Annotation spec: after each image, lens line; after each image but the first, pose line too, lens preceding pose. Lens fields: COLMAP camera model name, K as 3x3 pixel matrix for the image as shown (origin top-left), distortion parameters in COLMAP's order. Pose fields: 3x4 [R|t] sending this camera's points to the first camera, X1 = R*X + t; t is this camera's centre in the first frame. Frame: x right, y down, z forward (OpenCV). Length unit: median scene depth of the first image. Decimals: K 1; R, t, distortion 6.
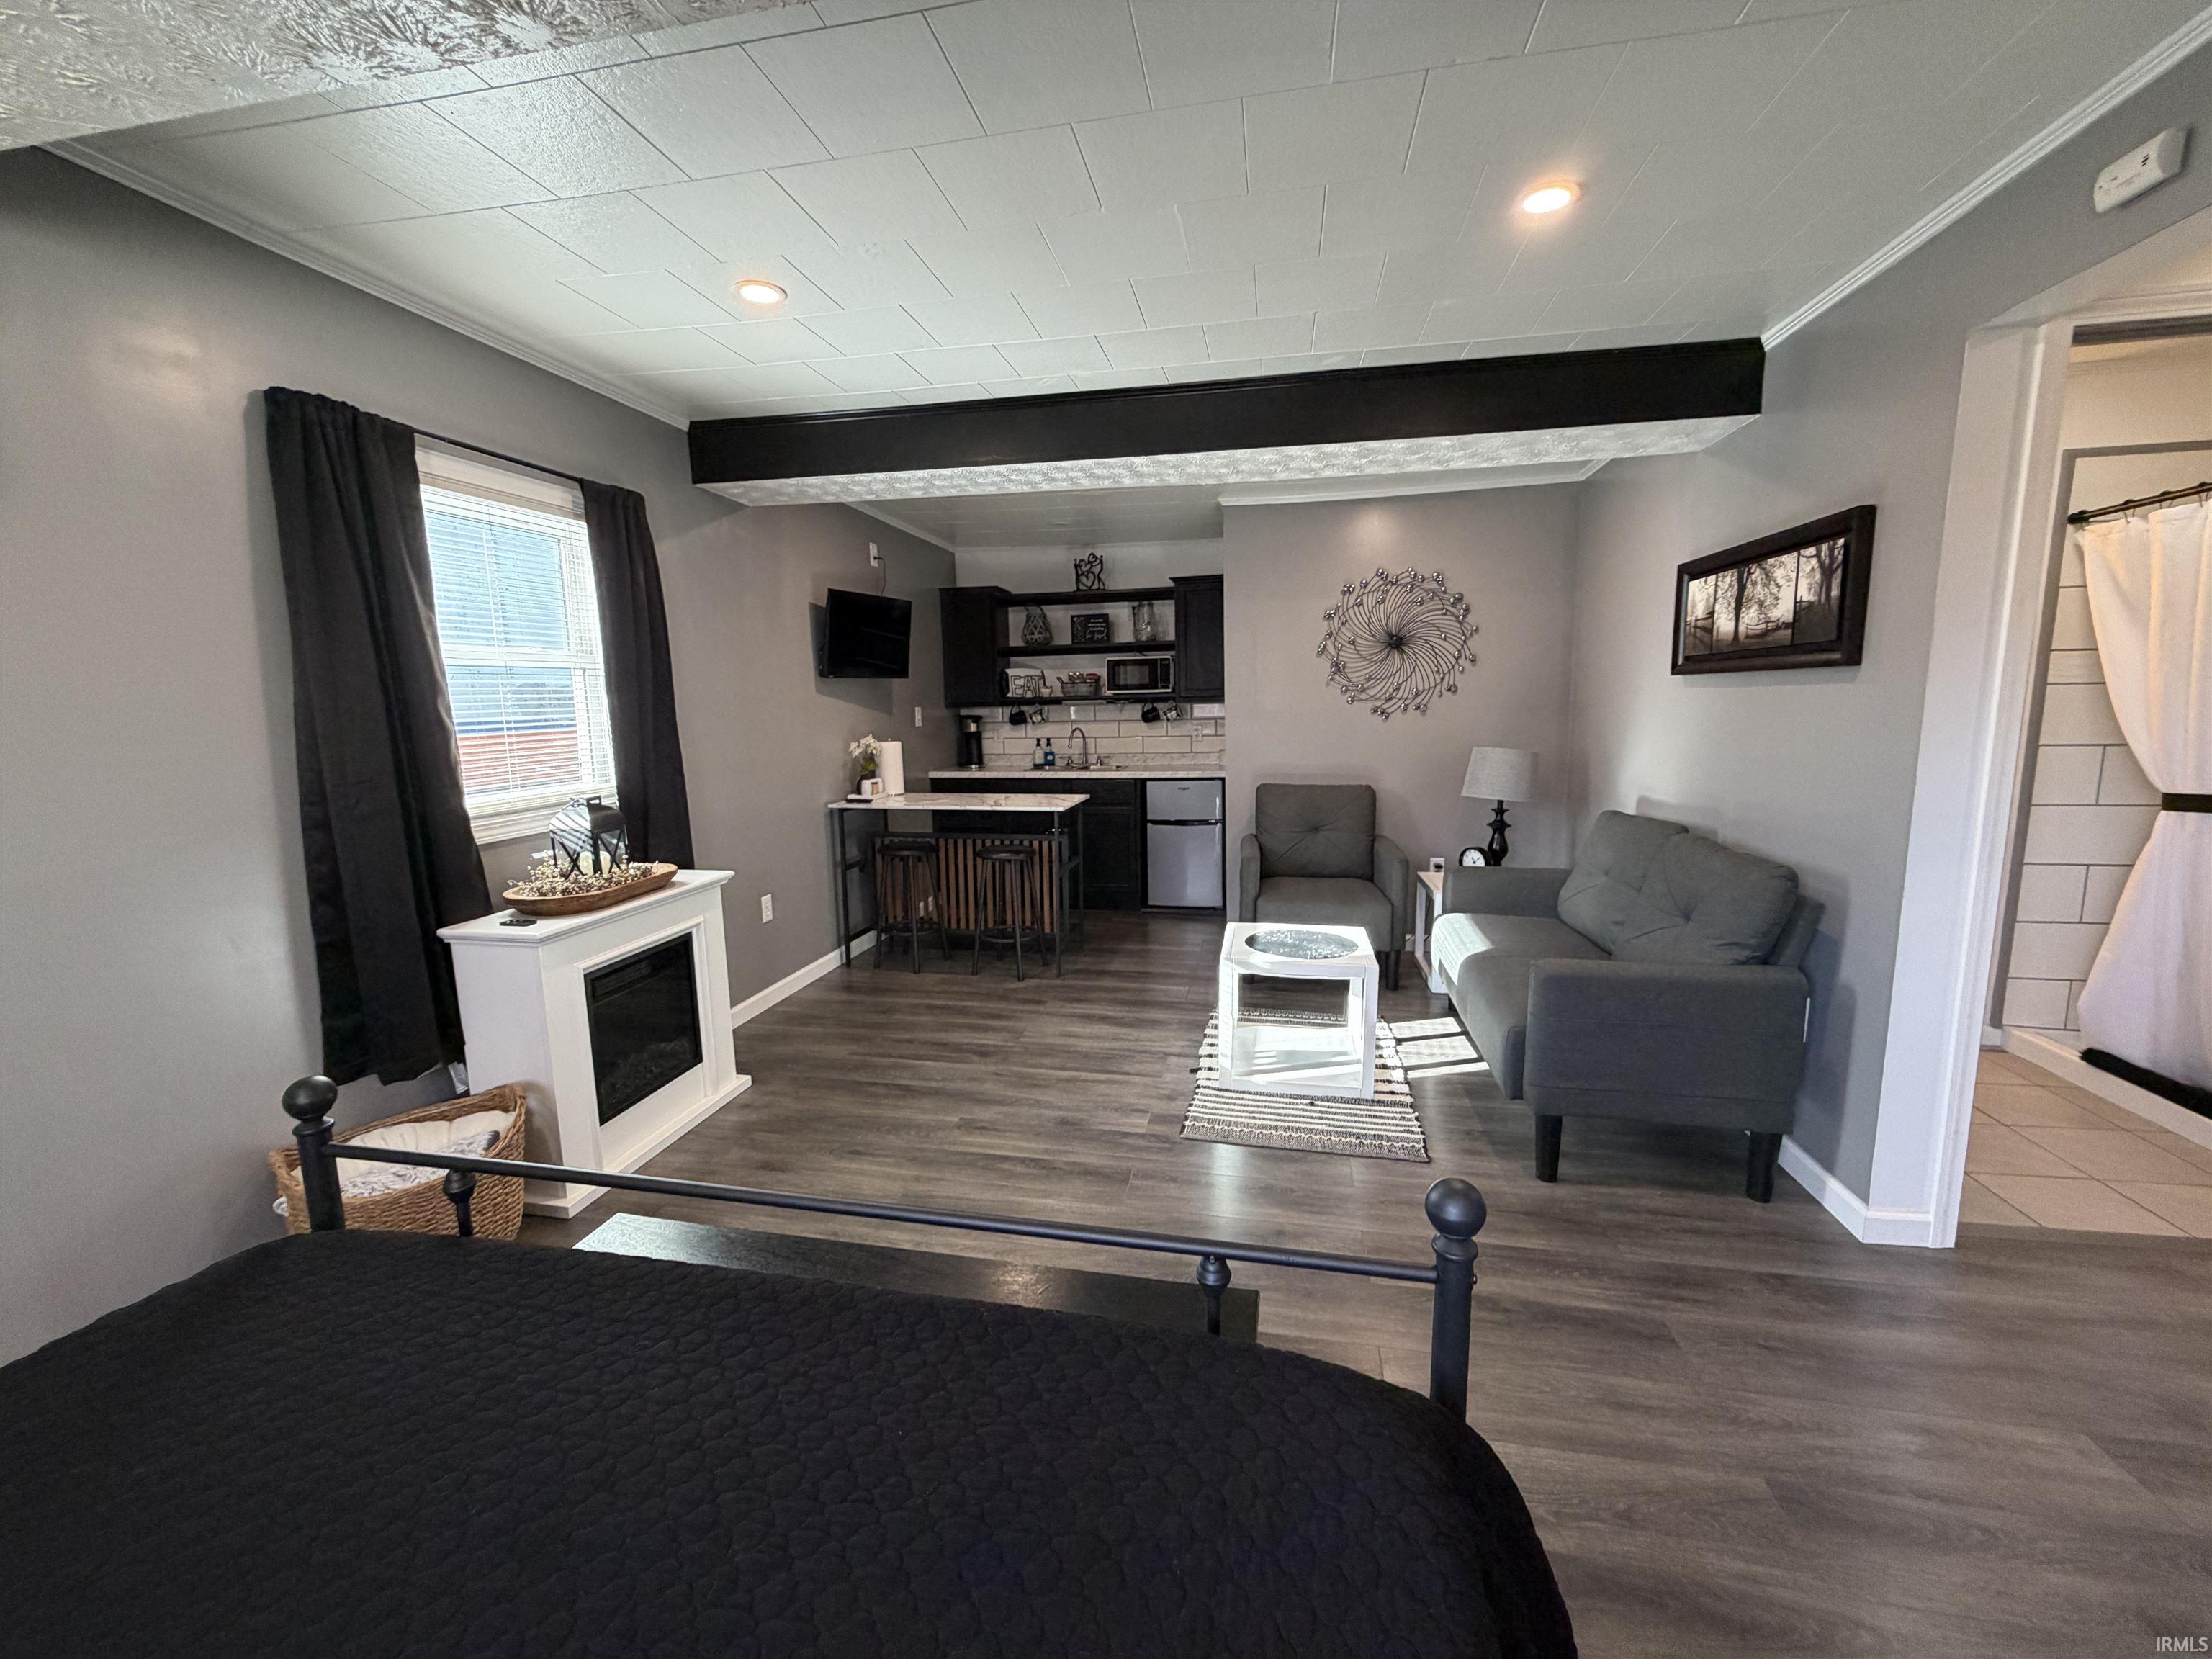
lens RADIAL K [[883.1, 0, 1105.8], [0, 883.1, 823.9], [0, 0, 1]] dist [0.000694, -0.000250]
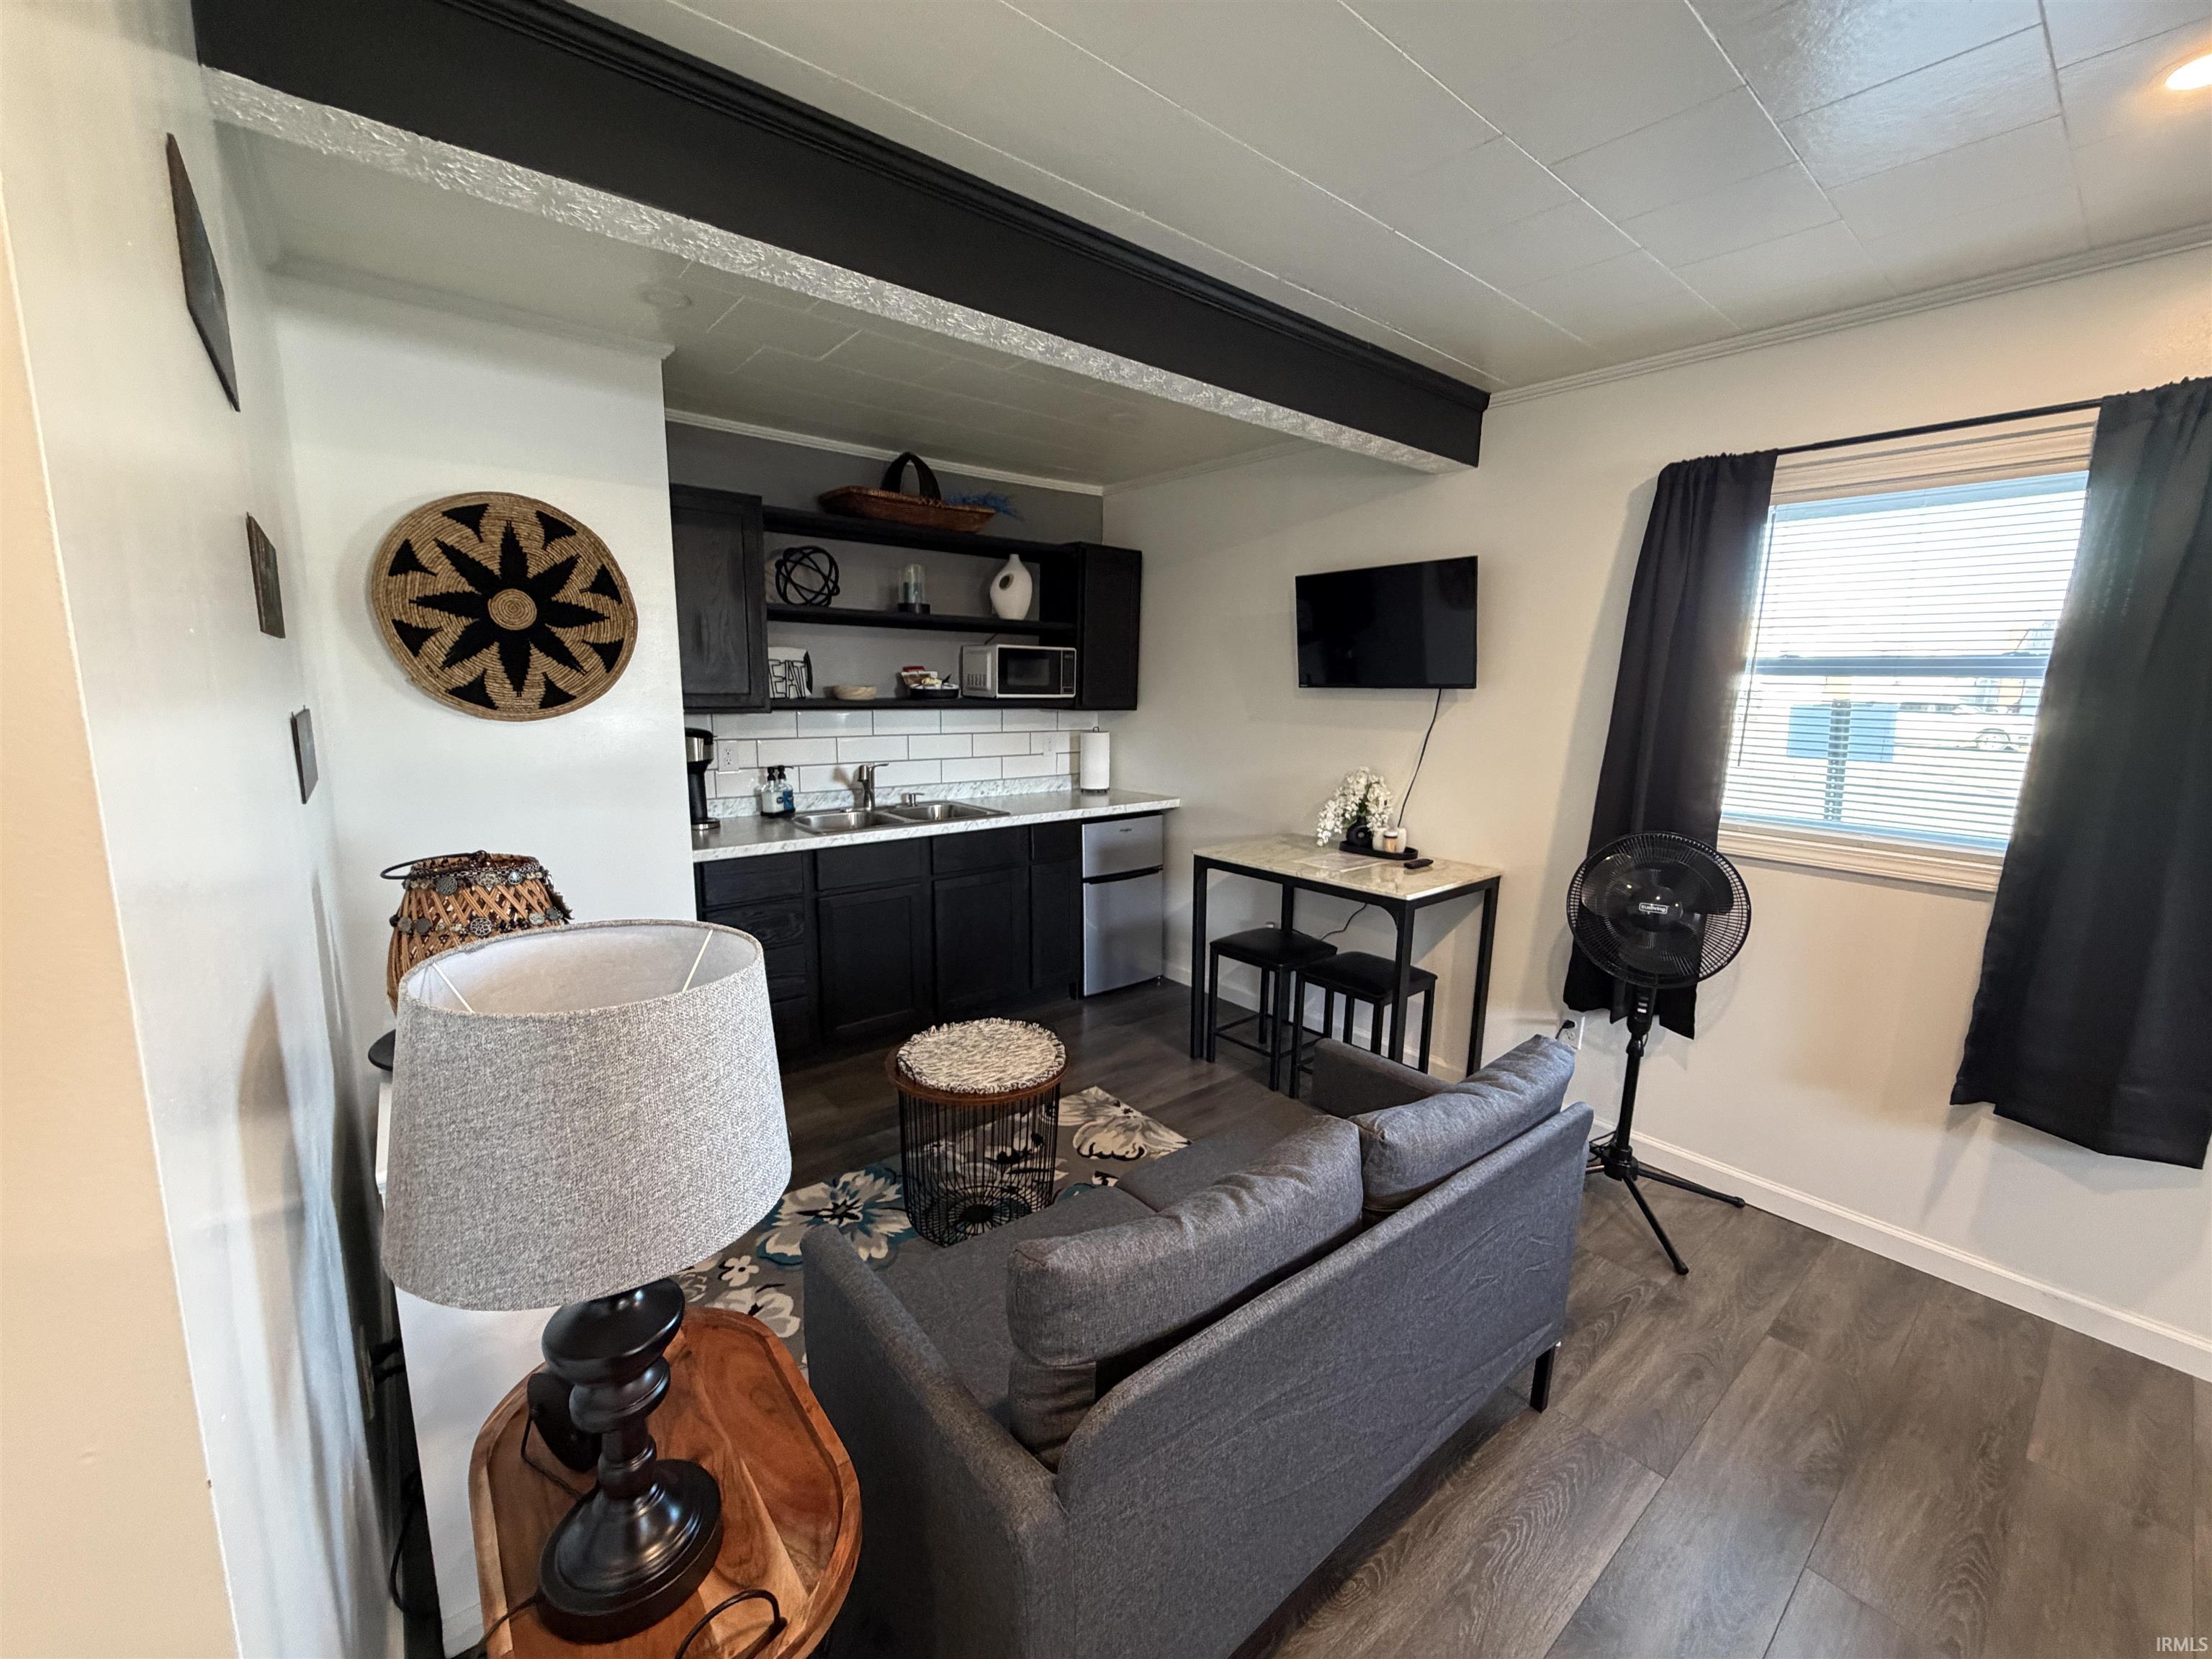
lens RADIAL K [[883.1, 0, 1096.4], [0, 883.1, 834.0], [0, 0, 1]] dist [0.000694, -0.000250]
pose [[0.637672, -0.111395, 0.762211, -0.418781], [0.094145, 0.993341, 0.066411, -0.075114], [-0.764533, 0.029410, 0.643913, 0.482674]]
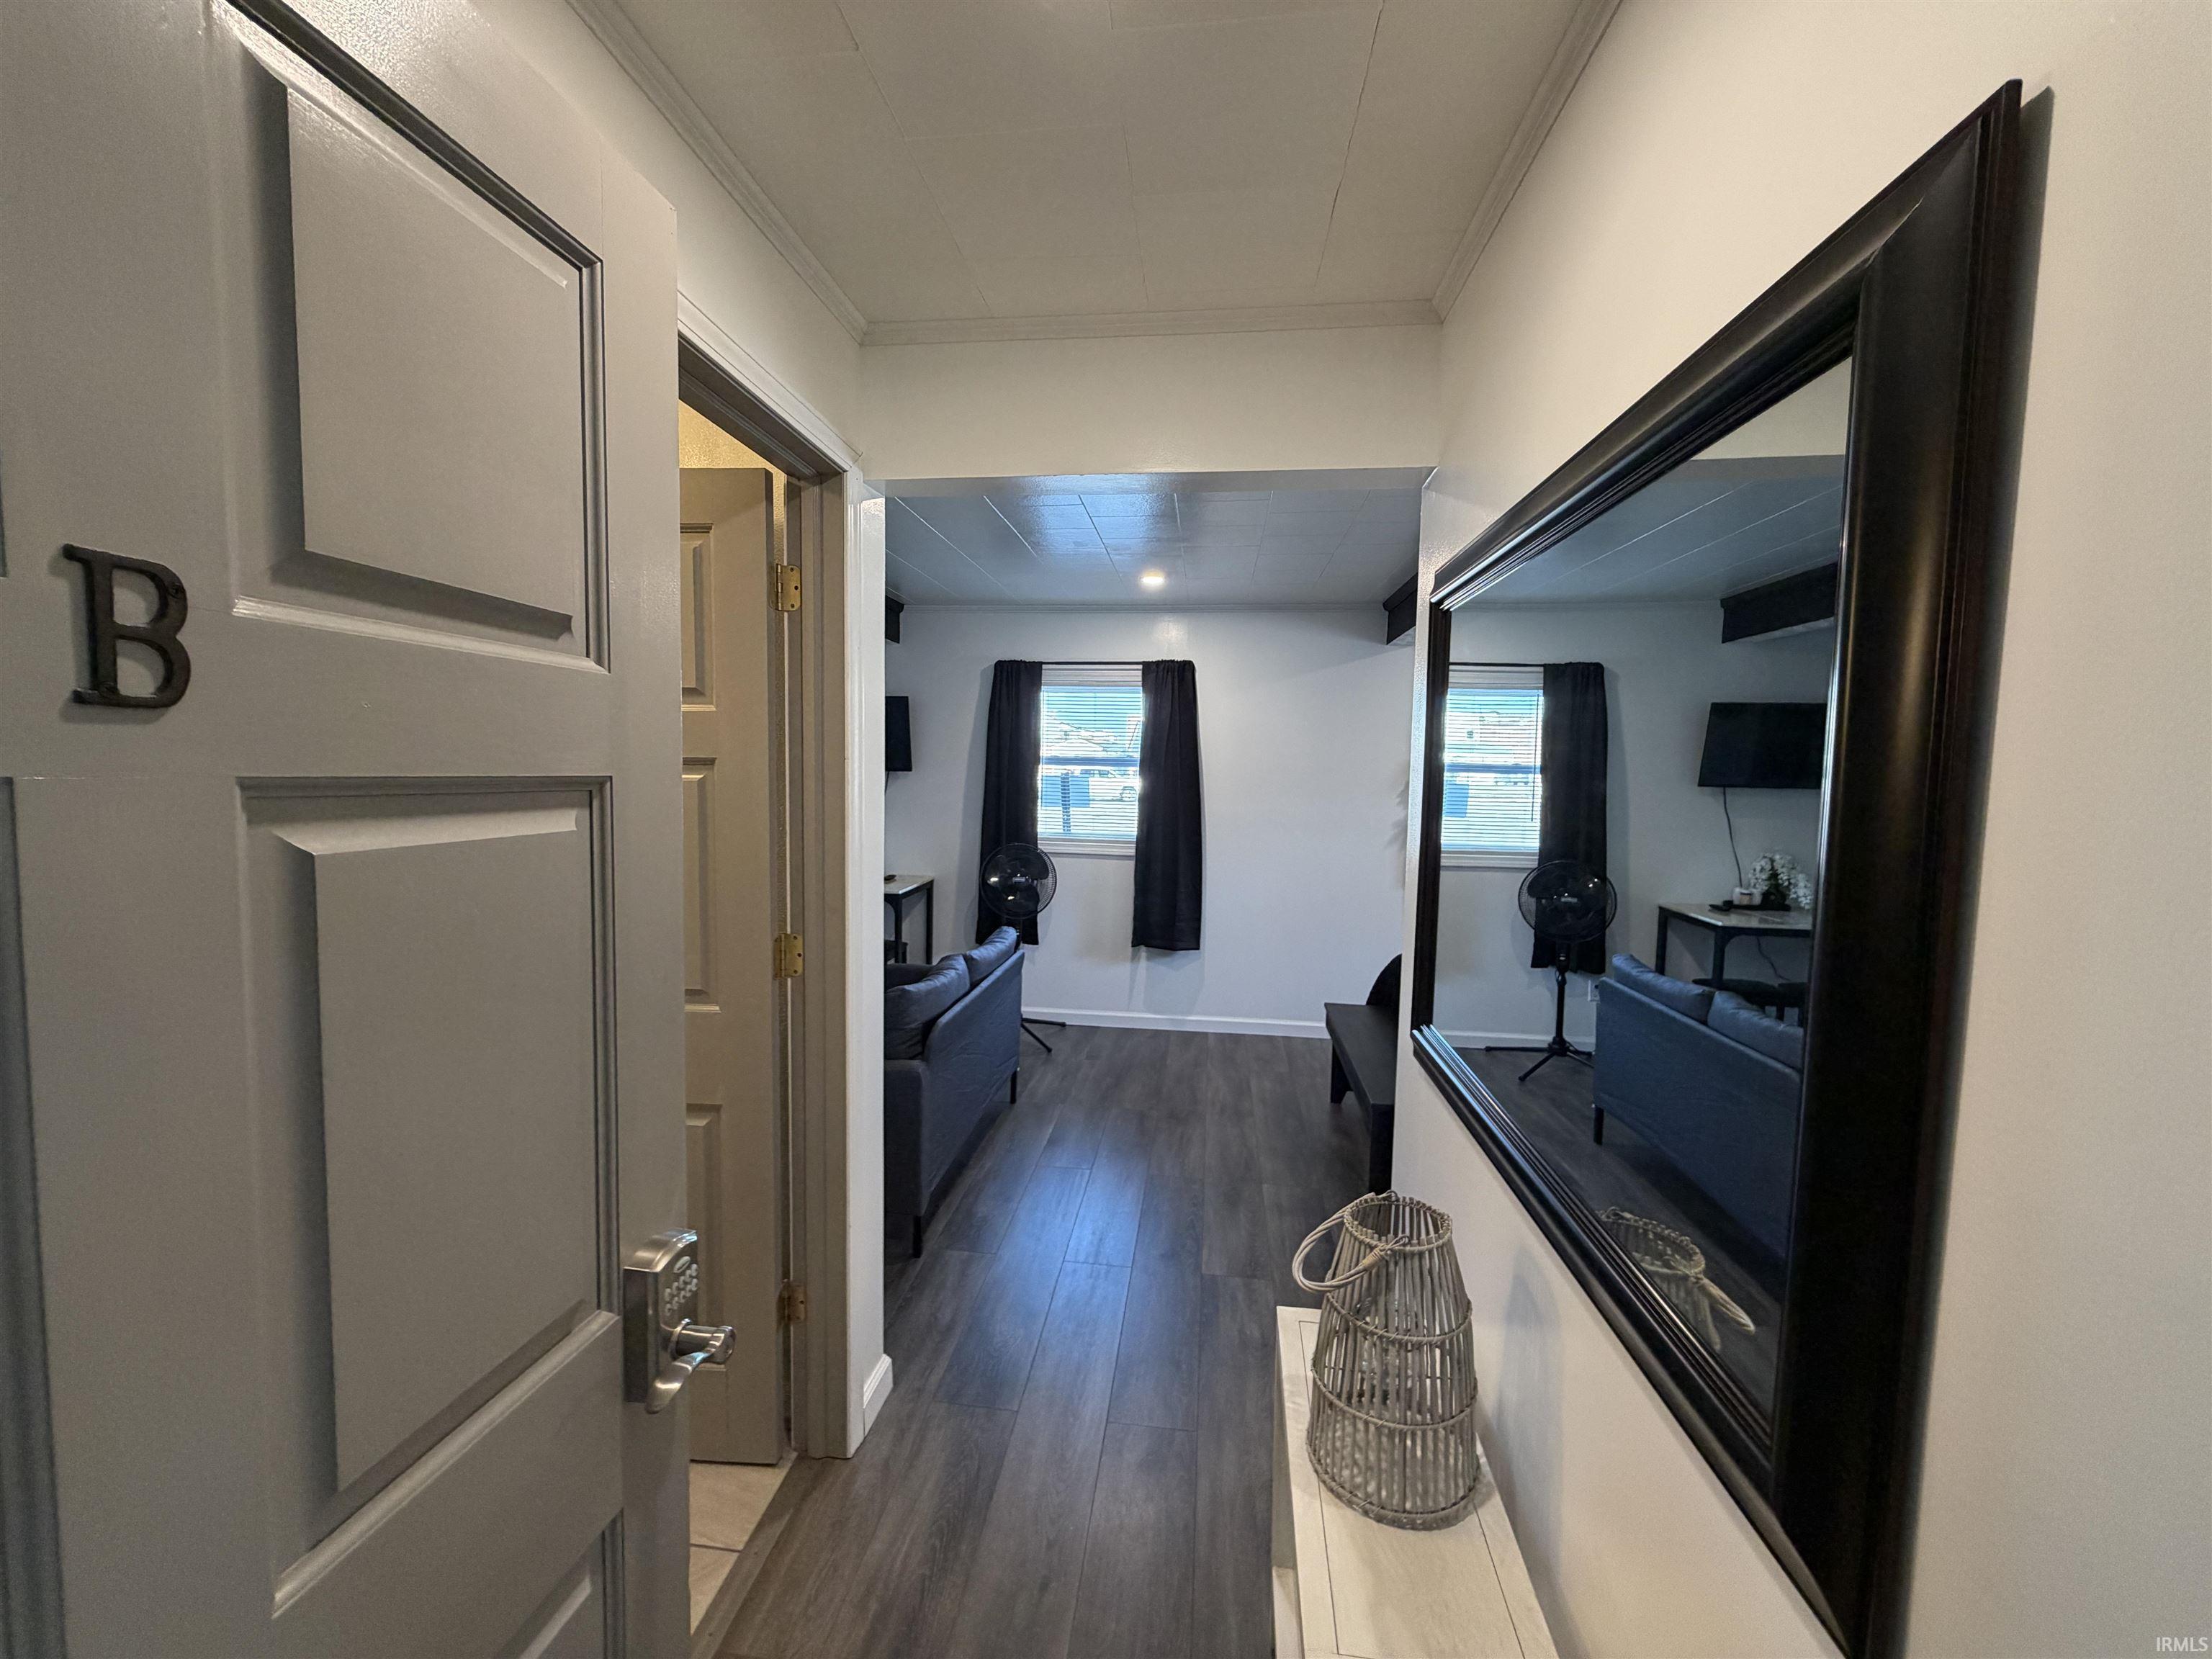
lens RADIAL K [[883.1, 0, 1107.5], [0, 883.1, 825.0], [0, 0, 1]] dist [0.000694, -0.000250]
pose [[-0.074612, -0.060468, 0.995378, -0.758101], [0.131652, 0.988826, 0.069939, -0.086561], [-0.988484, 0.136262, -0.065817, 0.513339]]
